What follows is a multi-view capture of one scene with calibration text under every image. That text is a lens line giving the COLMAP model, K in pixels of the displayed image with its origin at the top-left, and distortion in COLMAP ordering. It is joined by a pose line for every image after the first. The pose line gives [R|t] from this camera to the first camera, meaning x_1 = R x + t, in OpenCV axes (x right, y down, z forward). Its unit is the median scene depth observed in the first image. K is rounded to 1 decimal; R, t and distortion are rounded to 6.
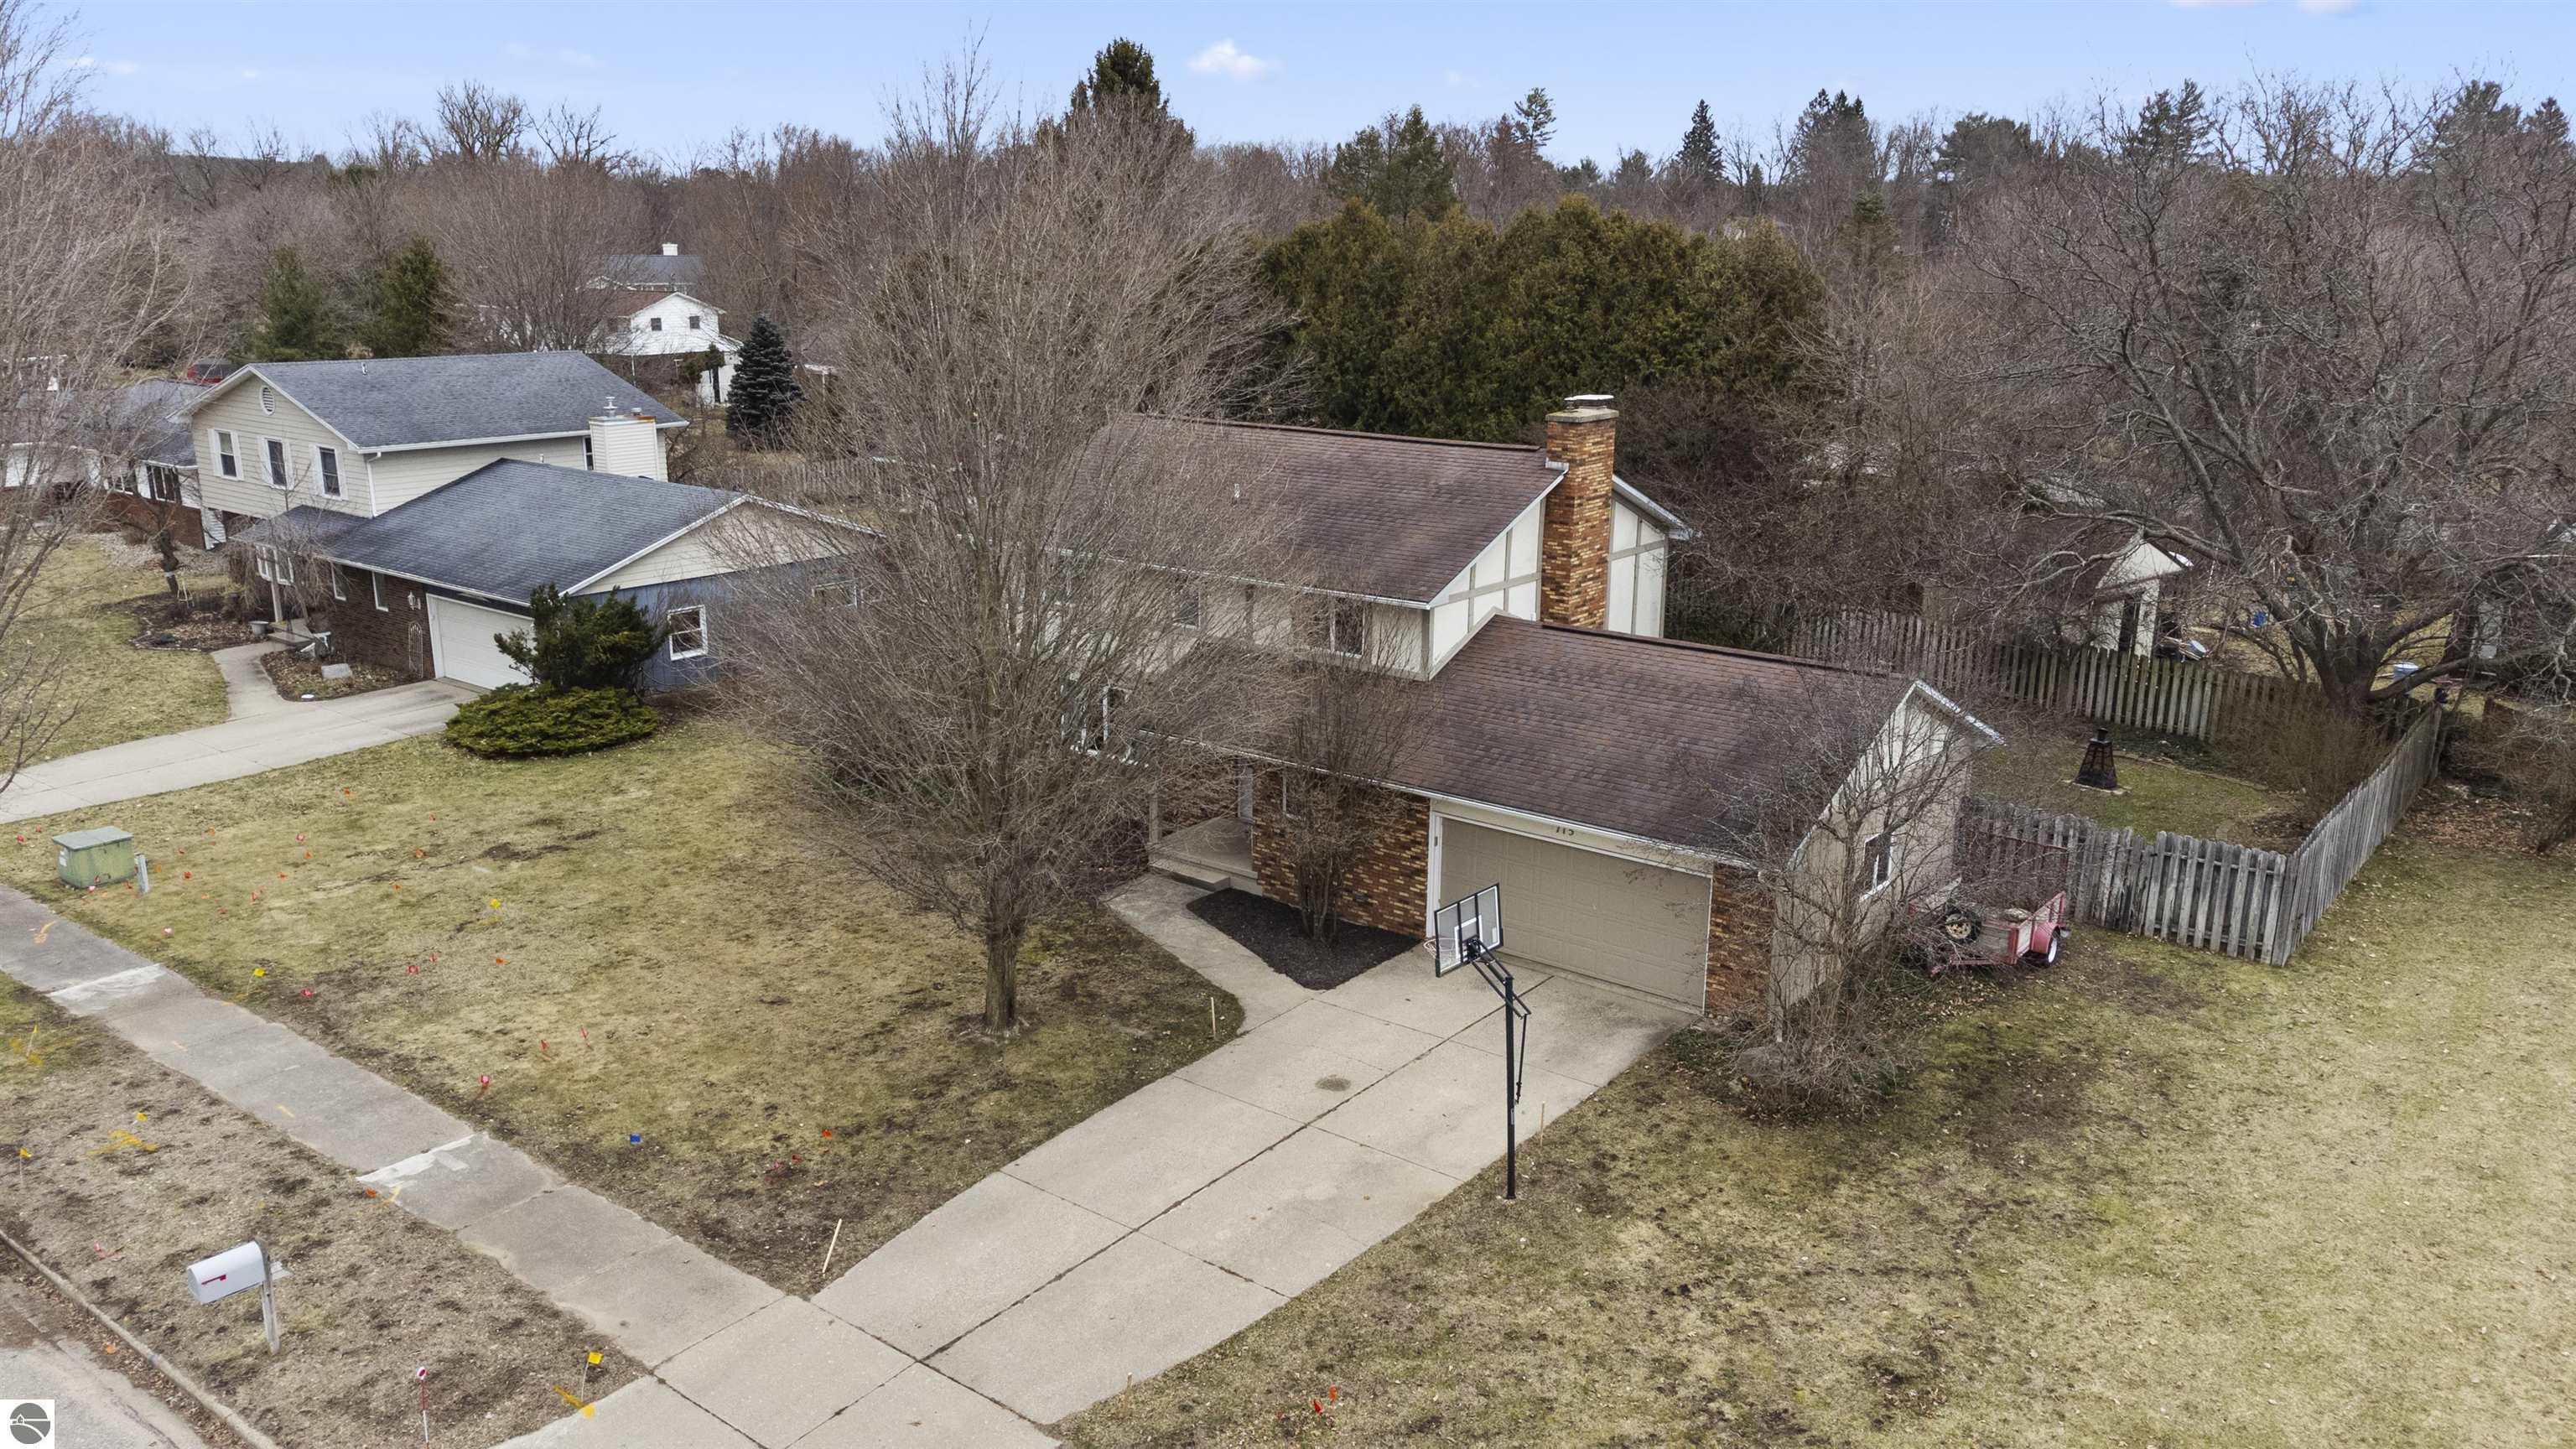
lens RADIAL K [[1921.1, 0, 1293.9], [0, 1921.1, 722.2], [0, 0, 1]] dist [0.034384, 0.014602]
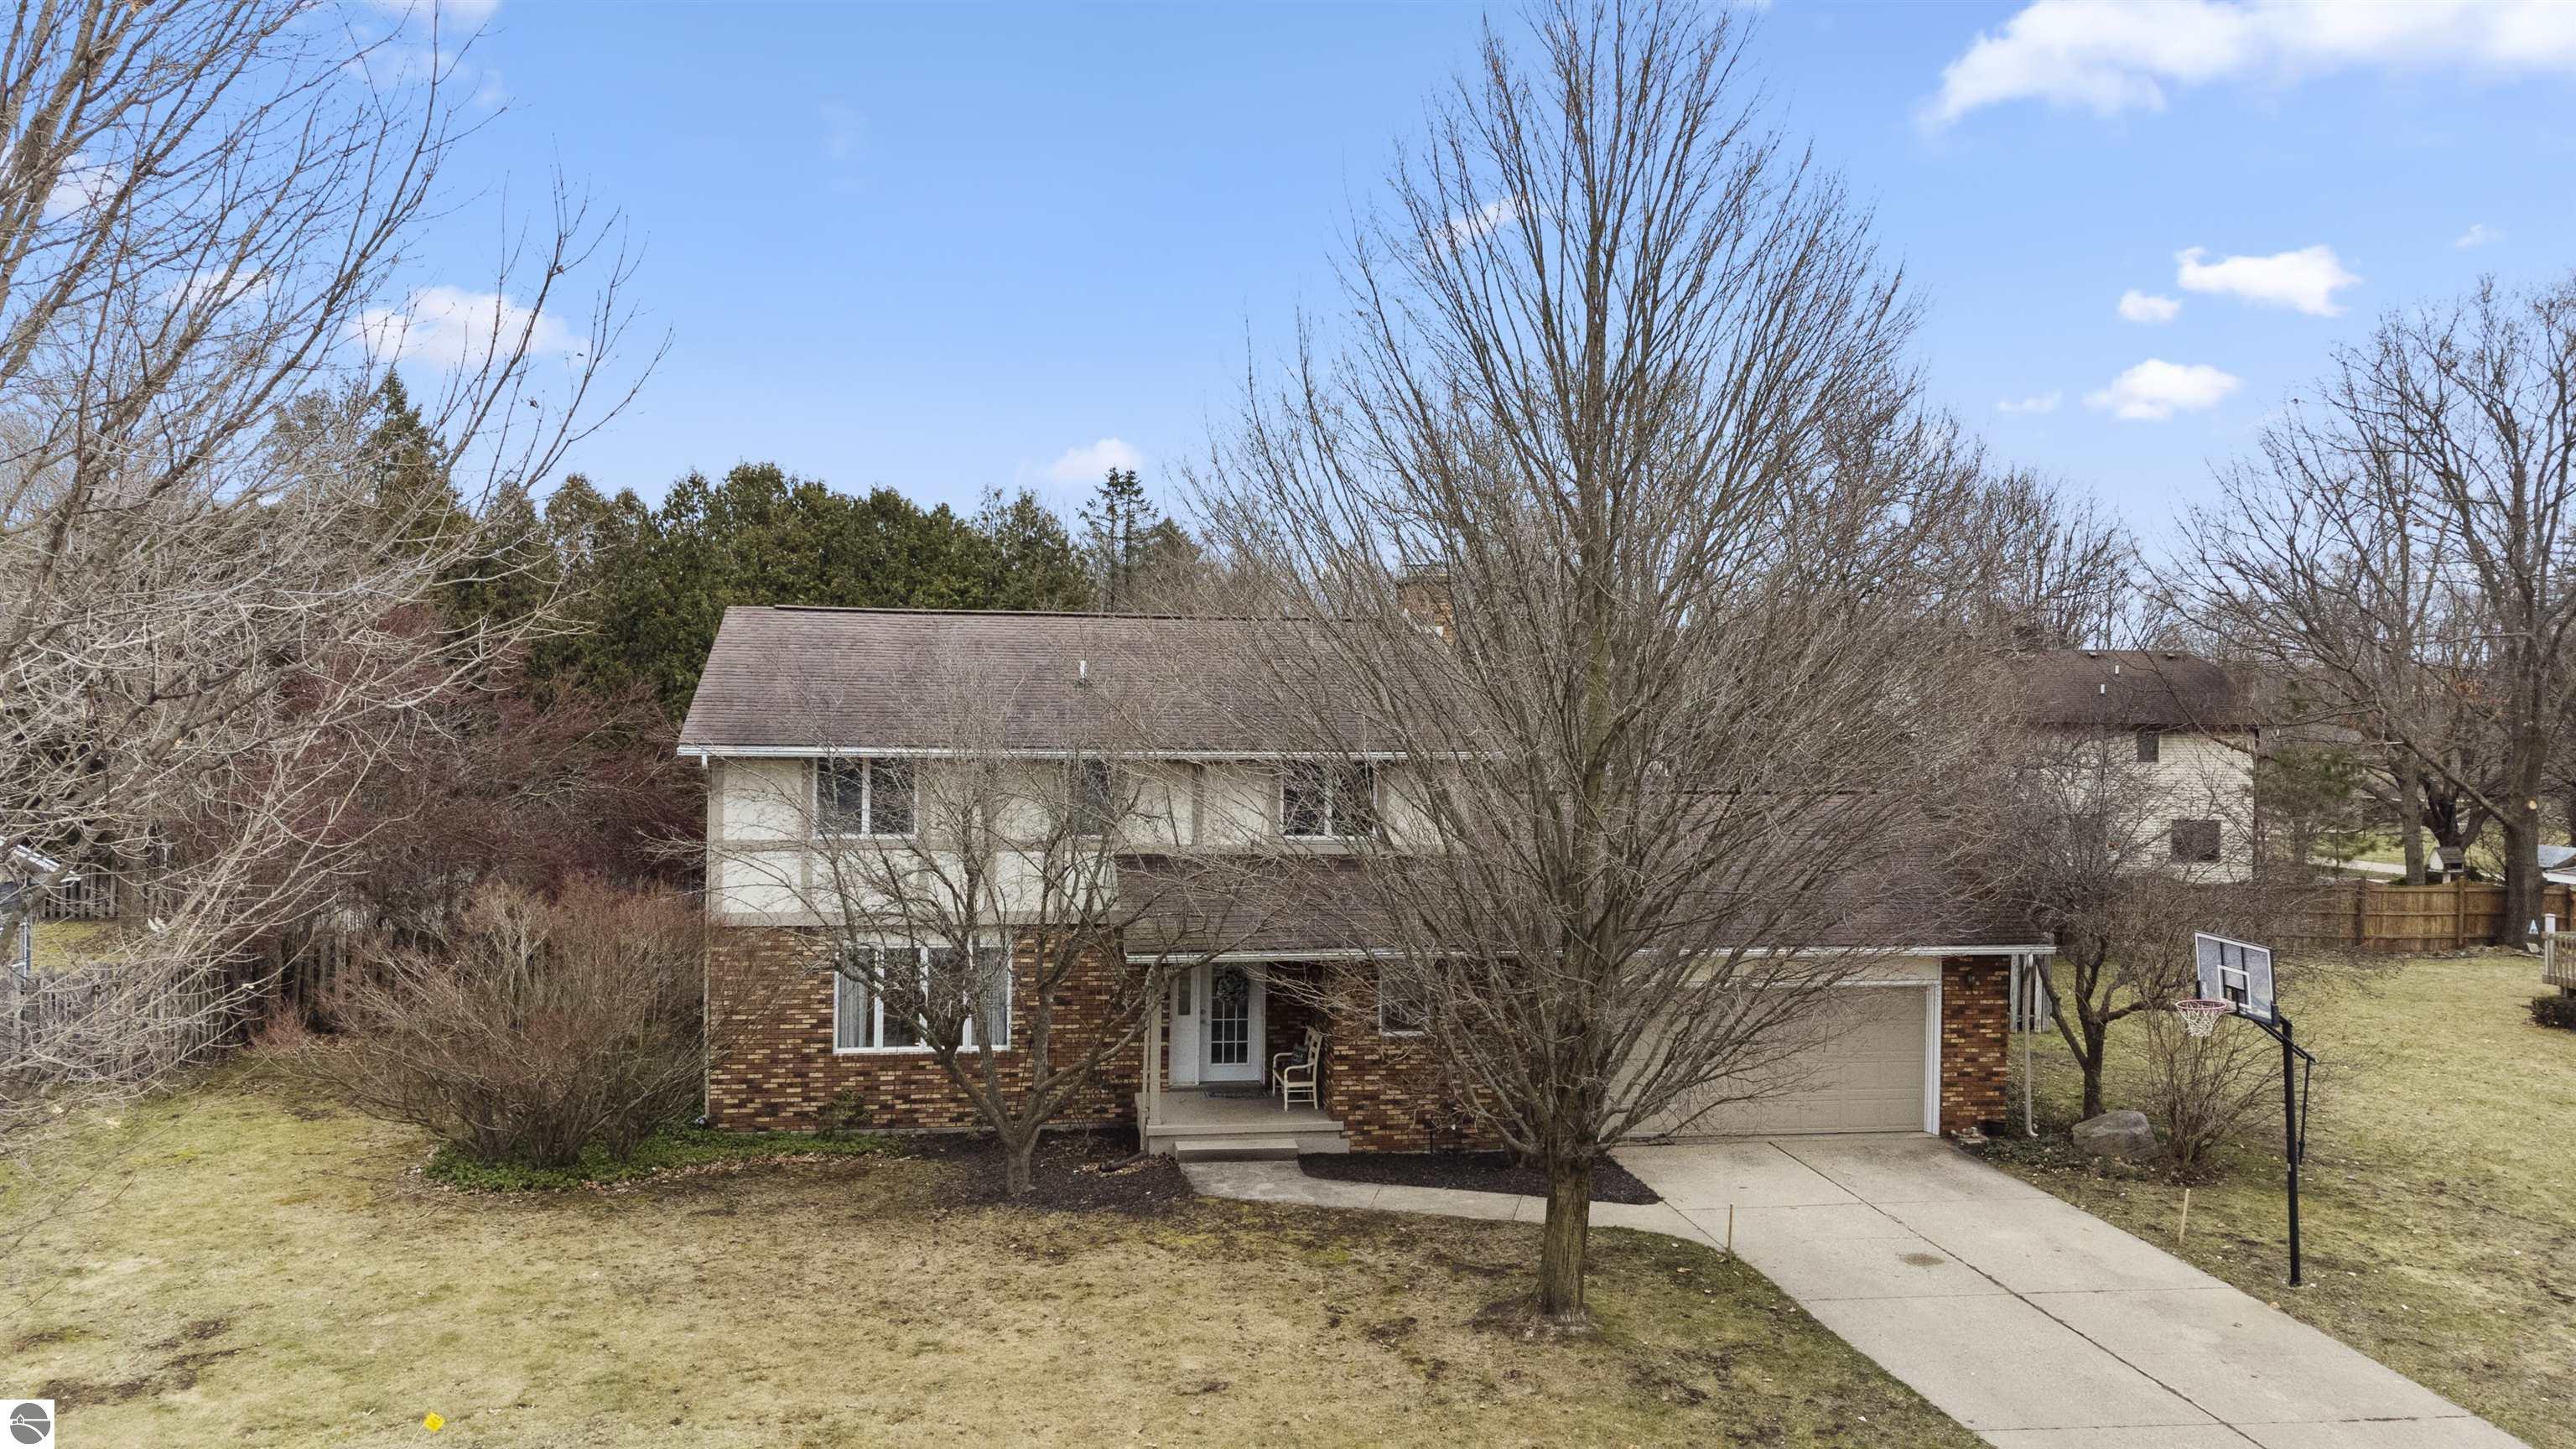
lens RADIAL K [[1921.1, 0, 1287.9], [0, 1921.1, 726.0], [0, 0, 1]] dist [0.034384, 0.014602]
pose [[0.684194, -0.014971, 0.729146, -0.734148], [0.177601, 0.973111, -0.146672, 0.041729], [-0.707344, 0.229850, 0.668456, 0.584329]]
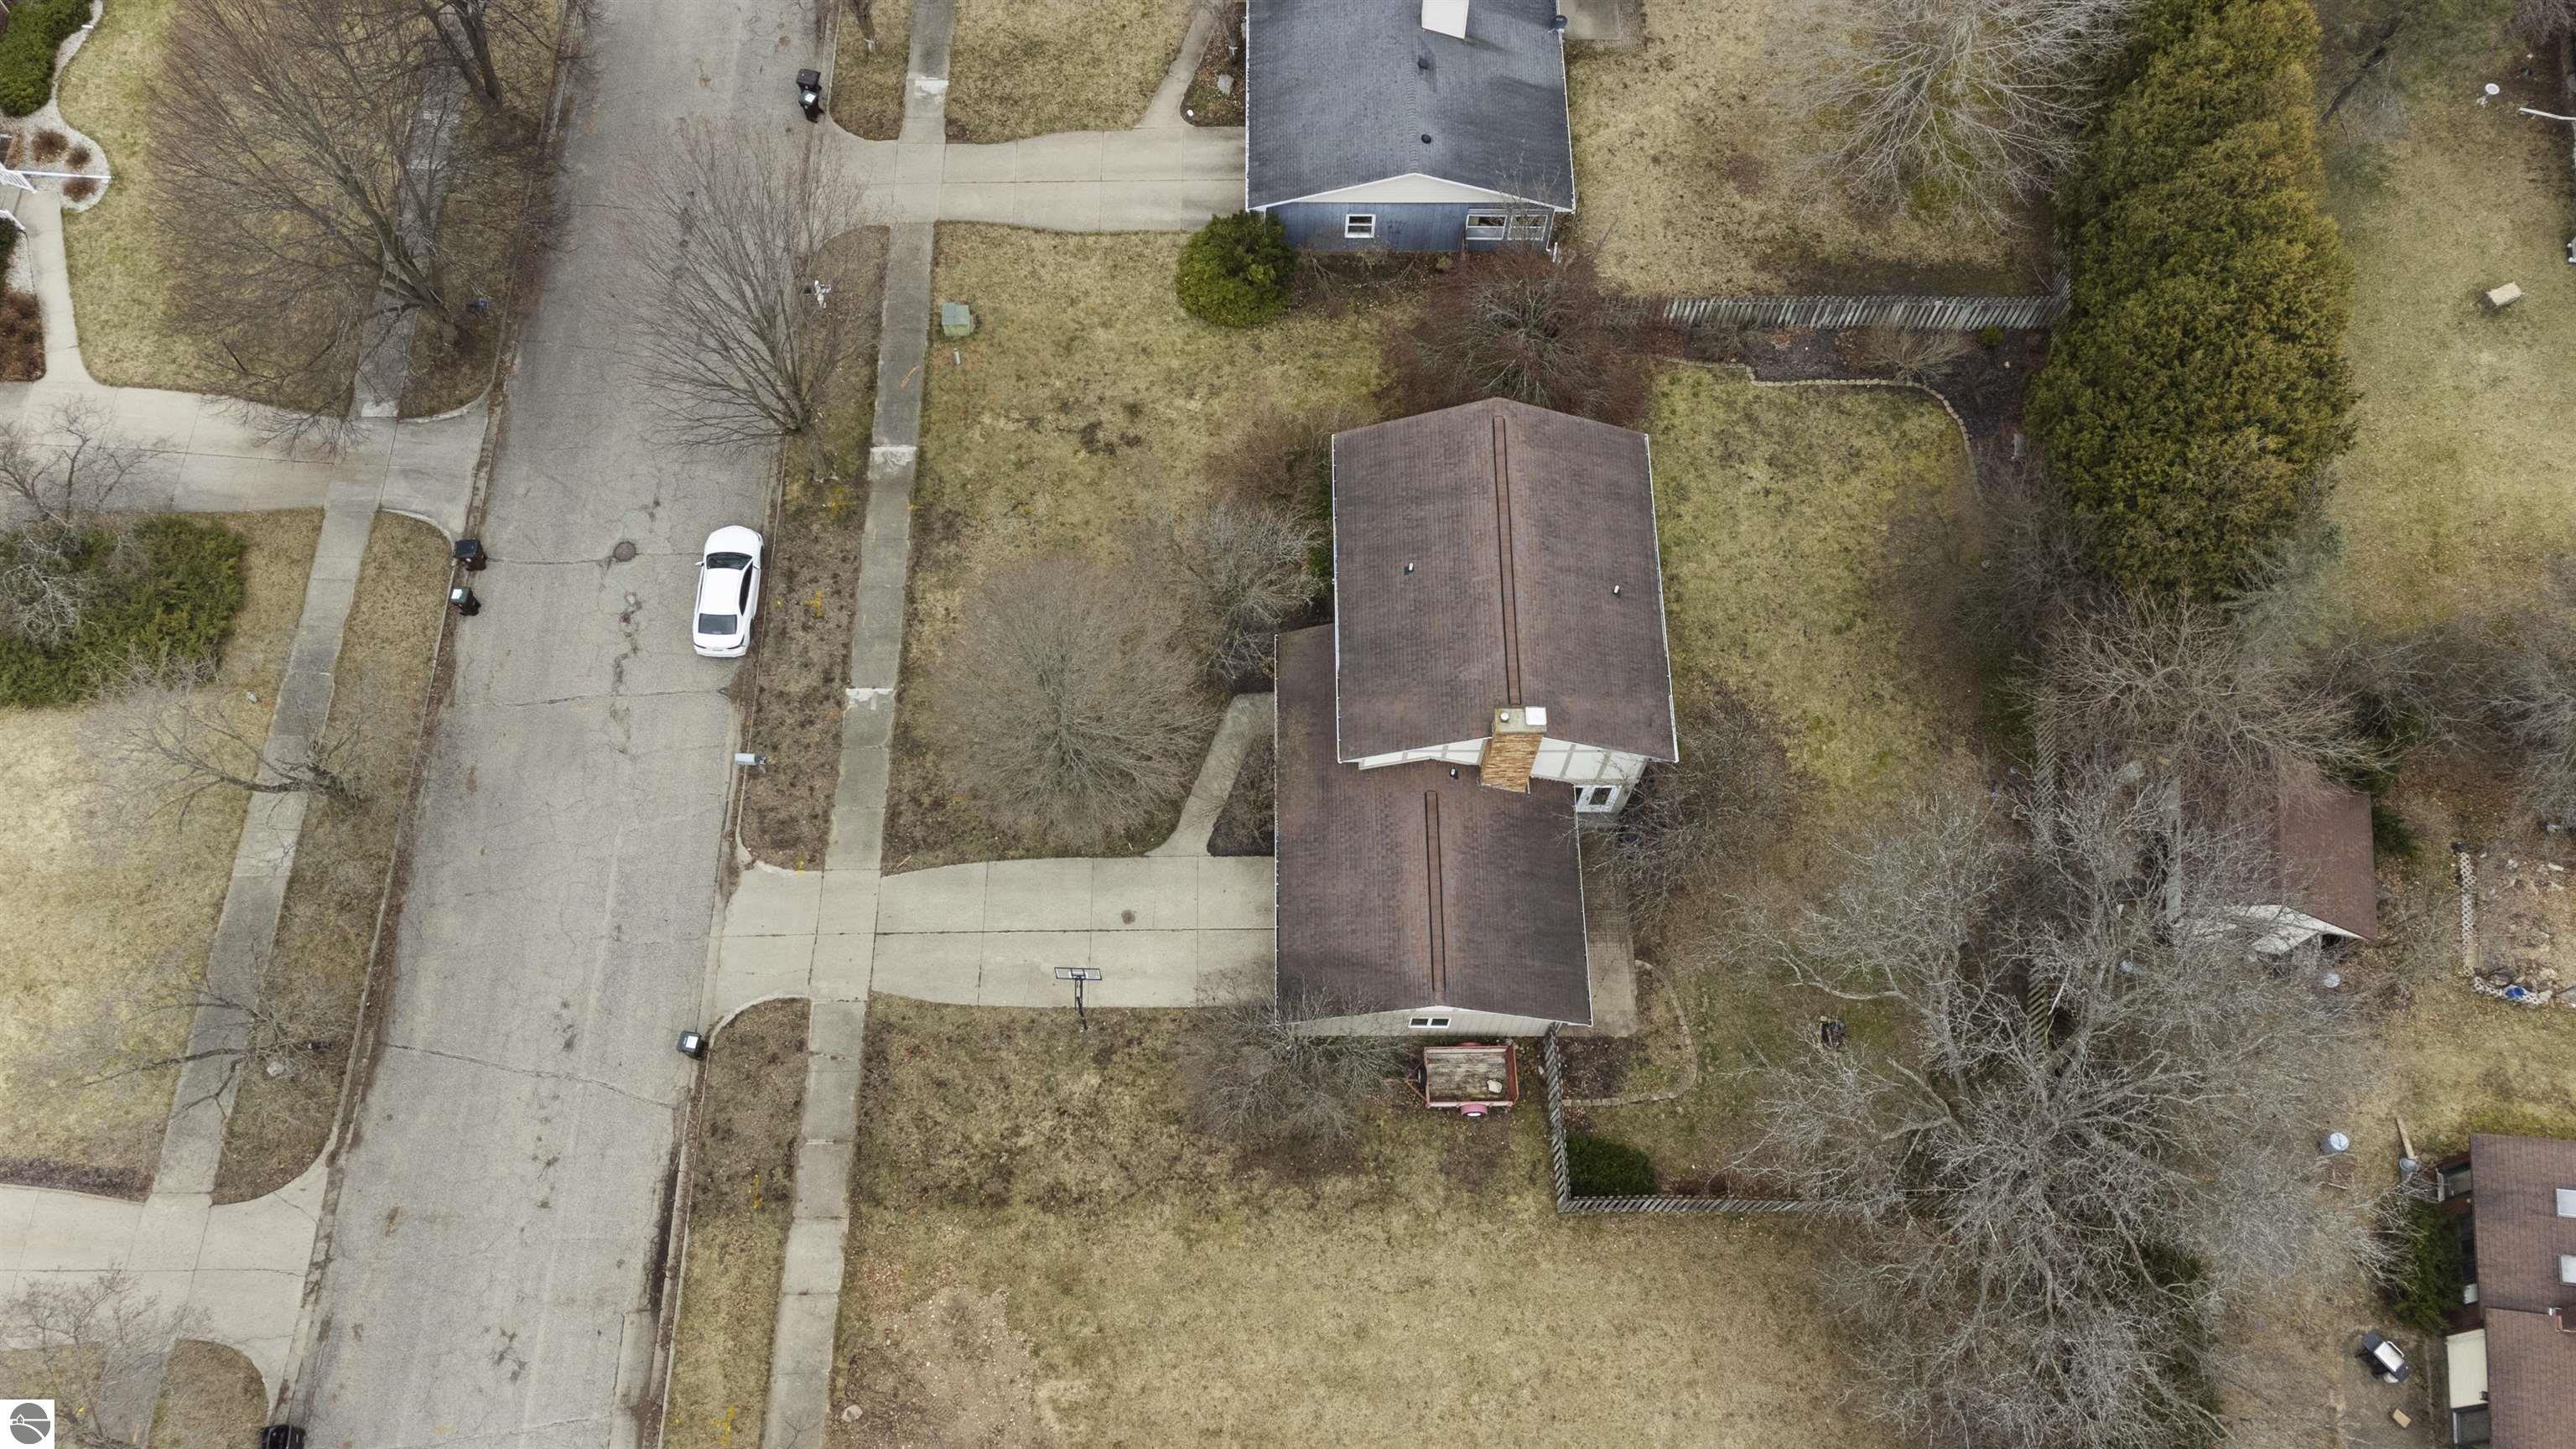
lens RADIAL K [[1921.1, 0, 1285.8], [0, 1921.1, 723.9], [0, 0, 1]] dist [0.034384, 0.014602]
pose [[0.621009, 0.715016, -0.321092, 0.693923], [-0.207796, 0.545189, 0.812151, -1.797005], [0.755757, -0.437632, 0.487145, 0.127733]]
